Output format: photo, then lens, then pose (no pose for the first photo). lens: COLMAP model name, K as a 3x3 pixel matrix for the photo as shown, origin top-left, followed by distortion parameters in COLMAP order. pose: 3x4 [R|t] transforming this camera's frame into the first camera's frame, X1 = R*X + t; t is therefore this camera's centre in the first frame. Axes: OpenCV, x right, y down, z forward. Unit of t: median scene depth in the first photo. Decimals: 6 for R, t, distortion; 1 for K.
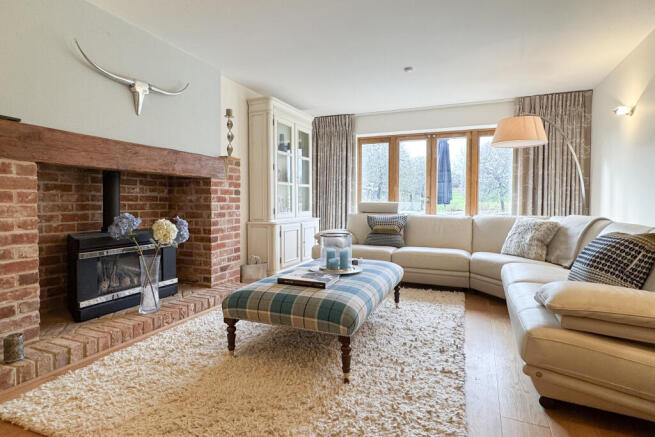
lens RADIAL K [[356.1, 0, 325.7], [0, 356.1, 212.7], [0, 0, 1]] dist [-0.001152, -0.000593]
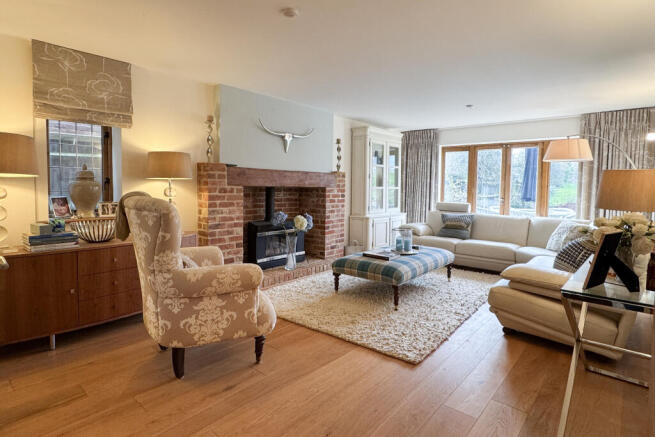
lens RADIAL K [[356.1, 0, 321.8], [0, 356.1, 203.8], [0, 0, 1]] dist [-0.001152, -0.000593]
pose [[0.951957, 0.023768, -0.305309, 0.142553], [-0.019340, 0.999659, 0.017520, -0.059875], [0.305621, -0.010774, 0.952092, -0.511202]]
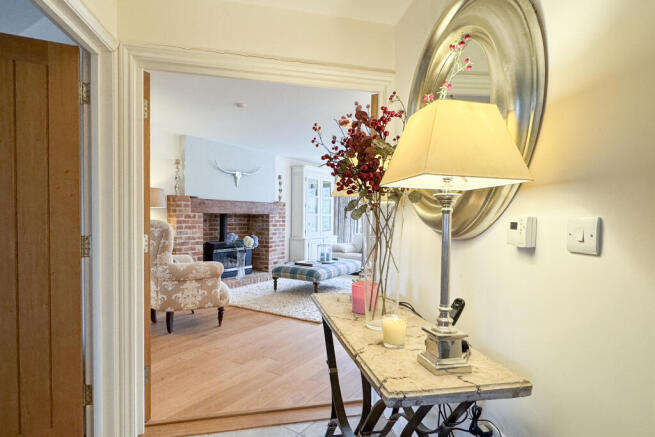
lens RADIAL K [[370.0, 0, 324.4], [0, 370.0, 229.1], [0, 0, 1]] dist [-0.014184, 0.000956]
pose [[0.984871, 0.018311, -0.172318, 0.343404], [-0.017259, 0.999822, 0.007603, -0.043231], [0.172426, -0.004514, 0.985012, -0.996047]]
